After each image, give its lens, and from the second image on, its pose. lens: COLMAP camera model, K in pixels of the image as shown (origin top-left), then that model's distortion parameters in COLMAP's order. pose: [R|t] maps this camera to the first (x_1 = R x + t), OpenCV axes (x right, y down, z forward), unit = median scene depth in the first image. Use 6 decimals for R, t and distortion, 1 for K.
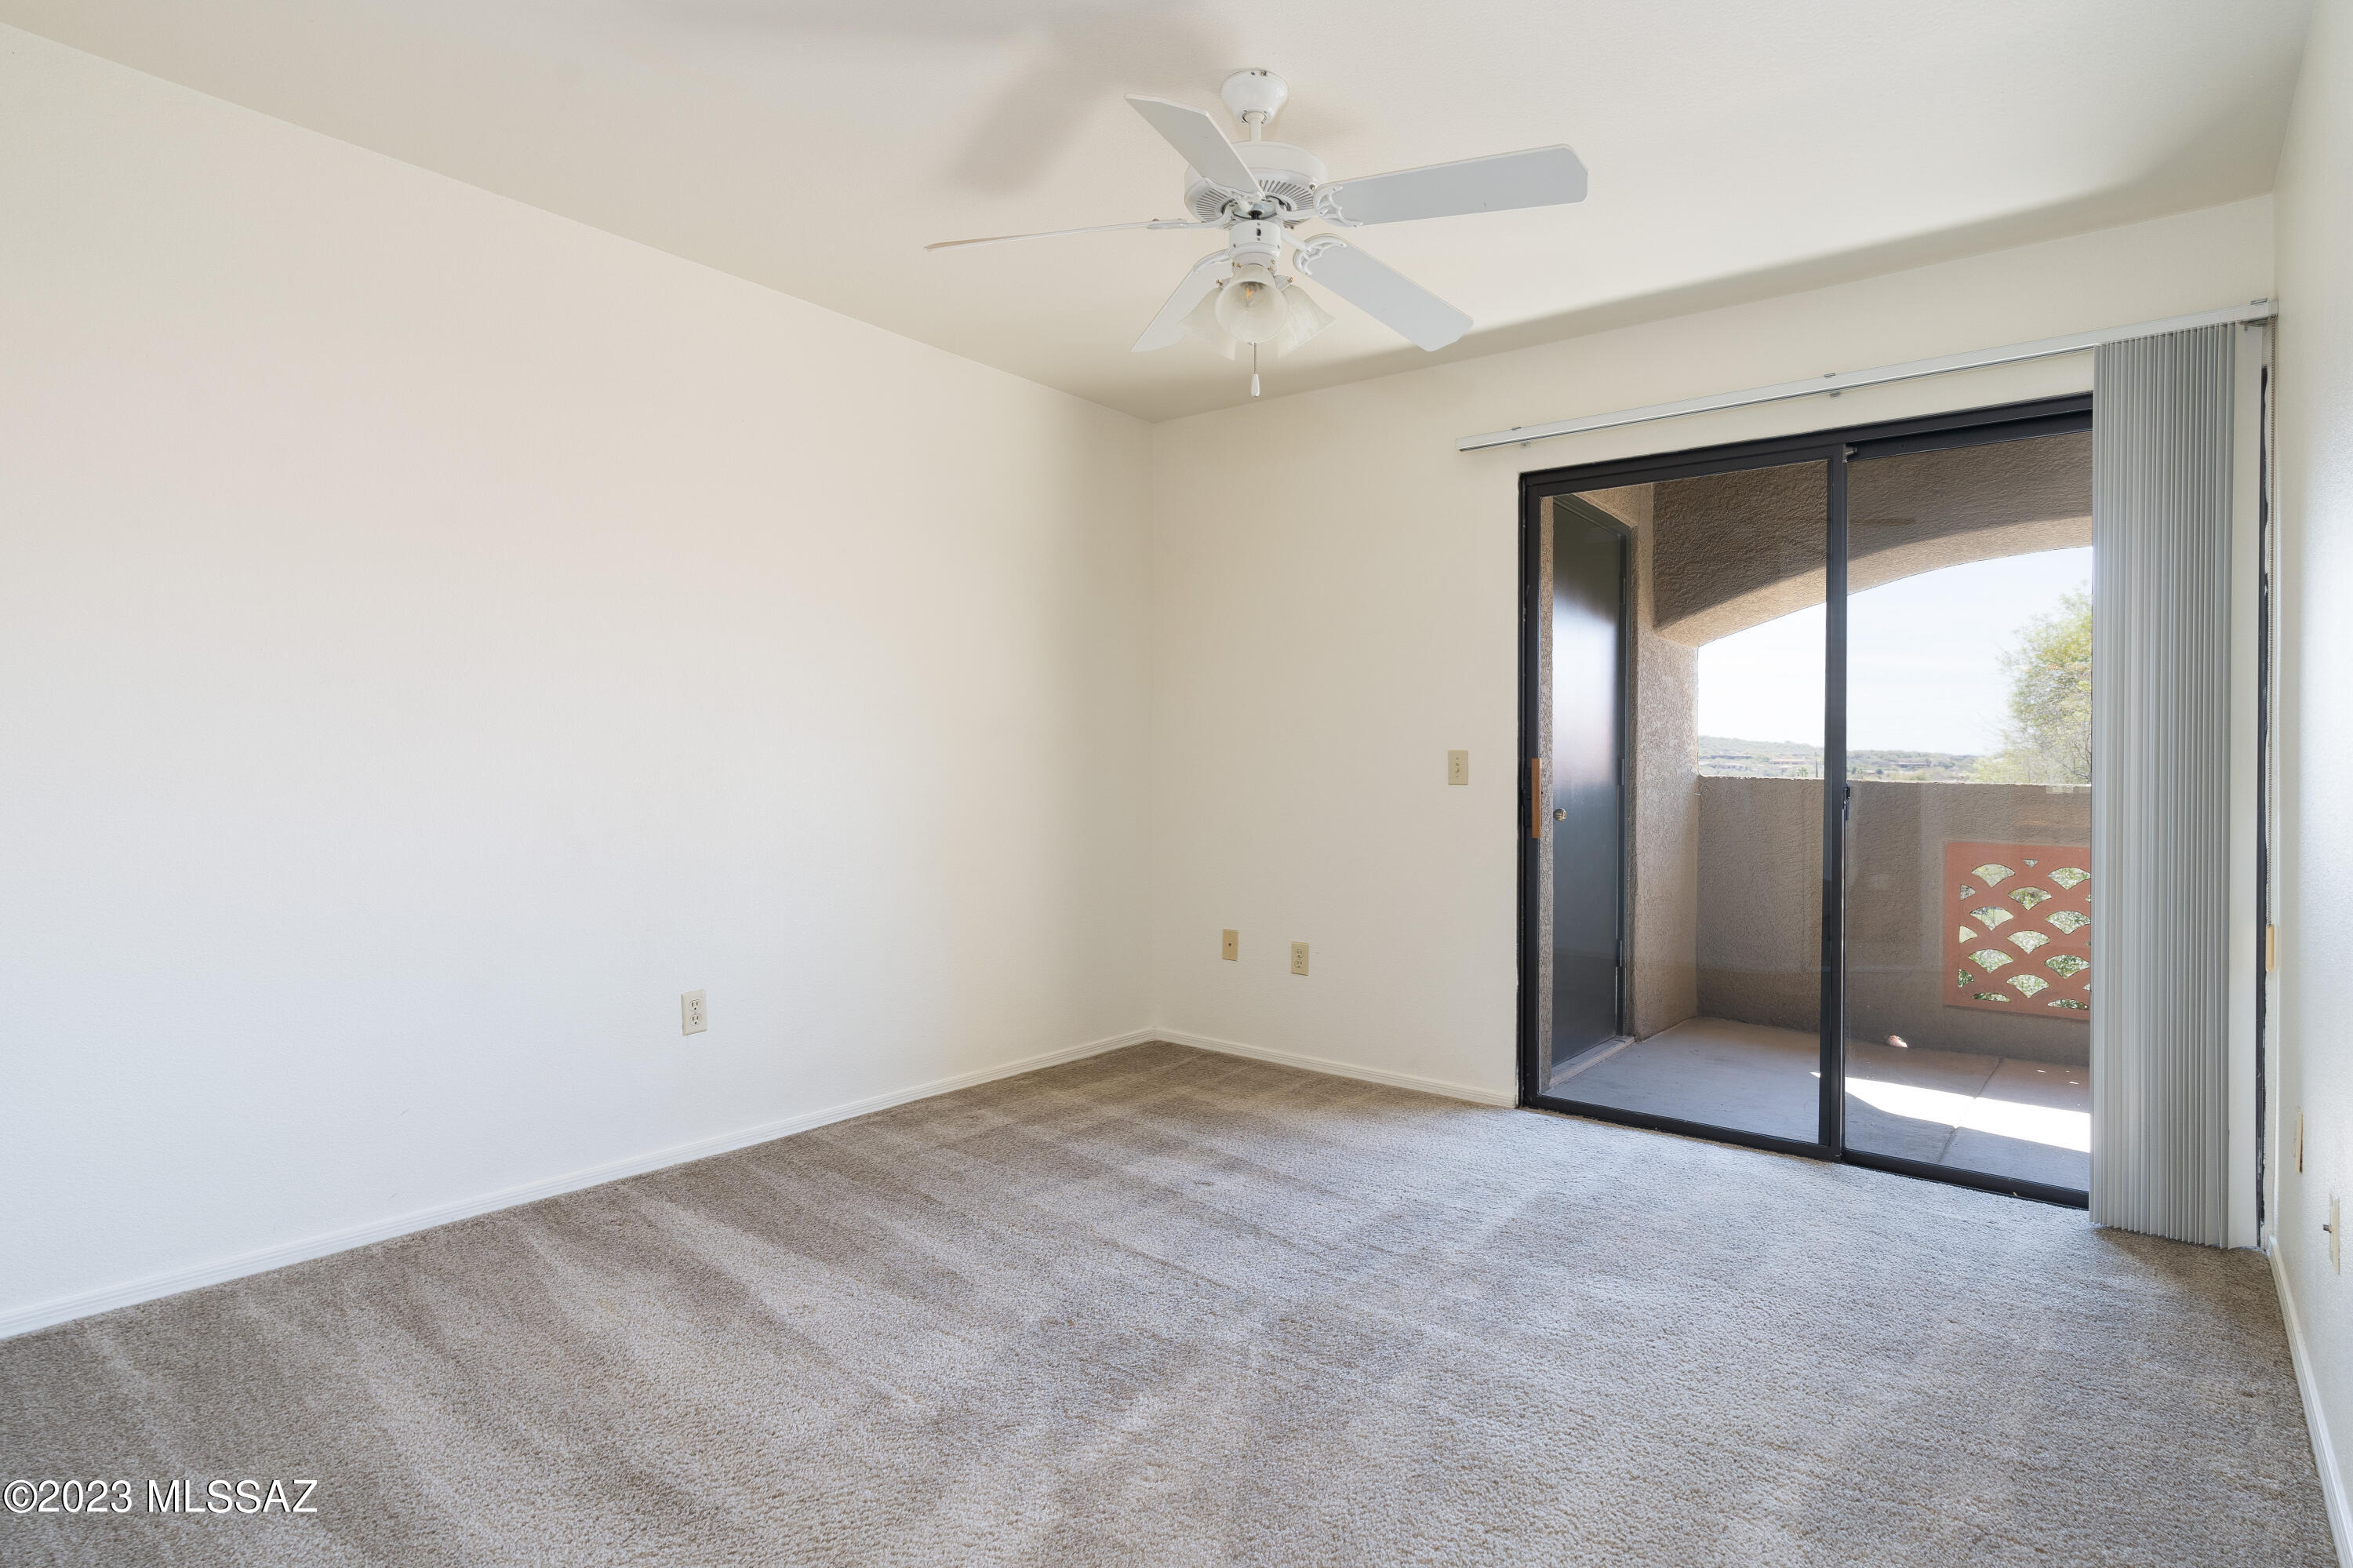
lens RADIAL K [[1262.7, 0, 1171.0], [0, 1262.7, 776.9], [0, 0, 1]] dist [-0.001781, -0.000229]
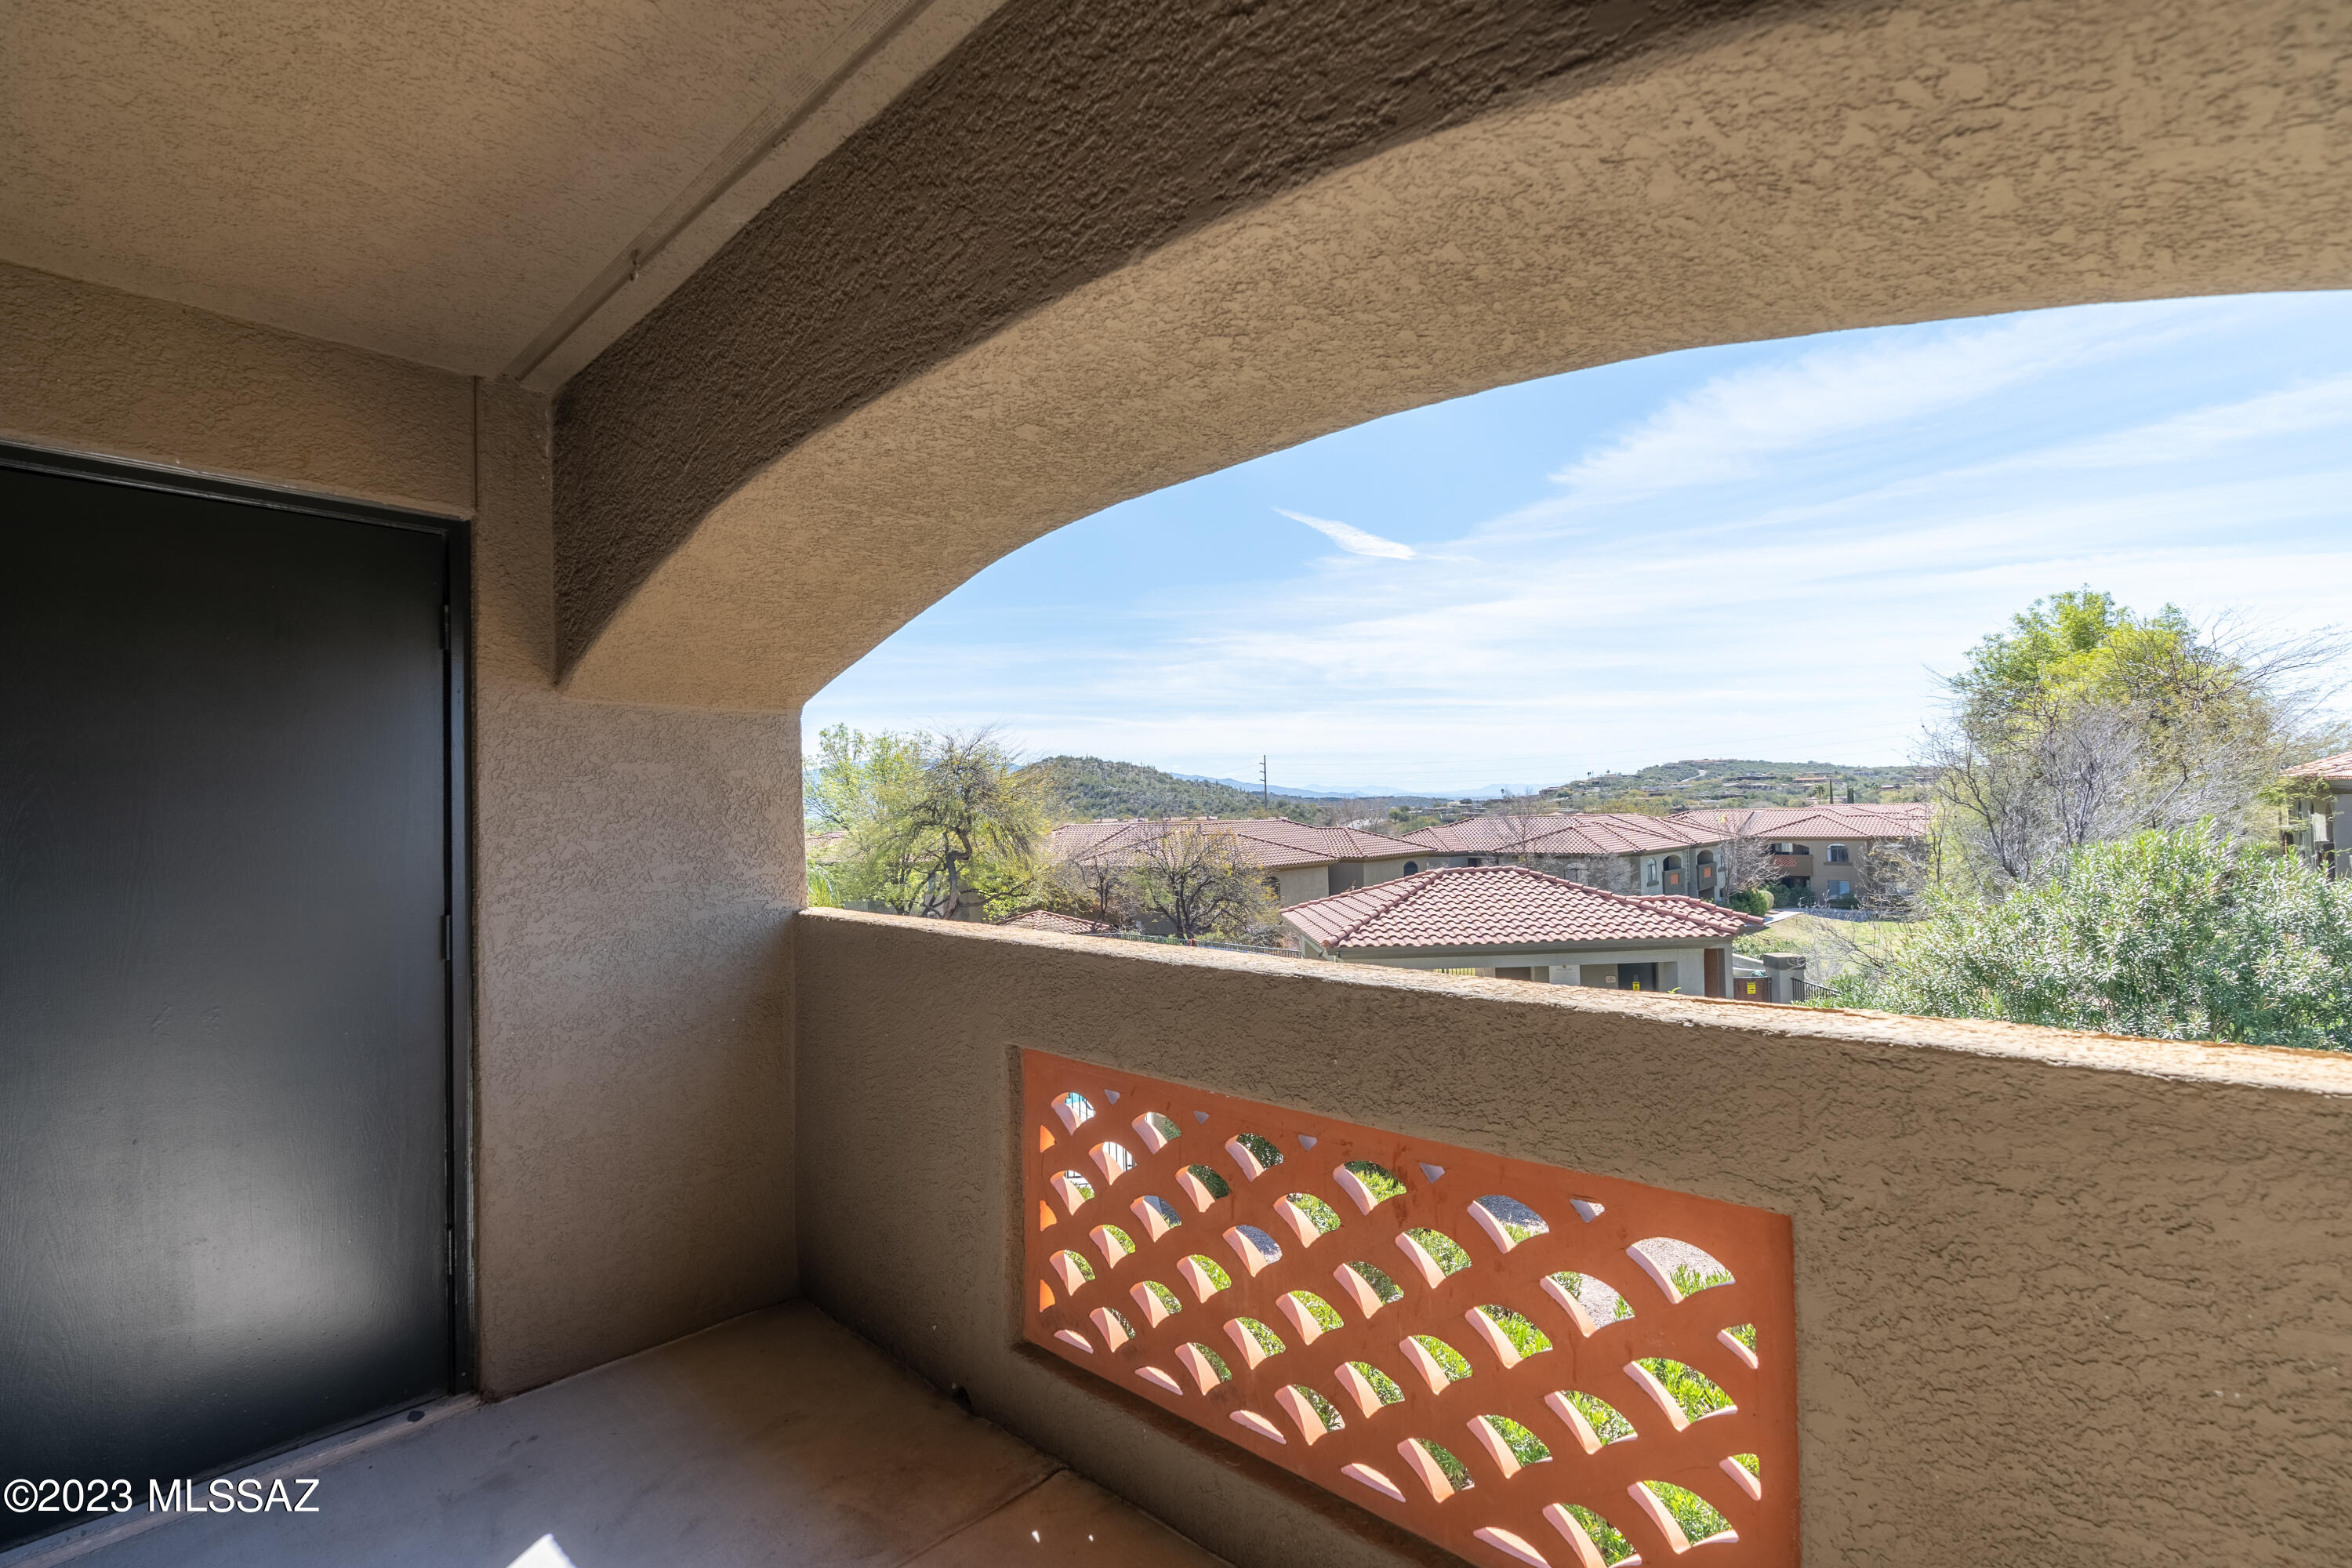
lens RADIAL K [[1073.5, 0, 1175.5], [0, 1073.5, 788.4], [0, 0, 1]] dist [-0.003680, 0.000640]
pose [[0.994865, -0.035131, -0.094914, 0.114428], [0.033105, 0.999191, -0.022835, -0.007635], [0.095639, 0.019575, 0.995224, 0.083245]]
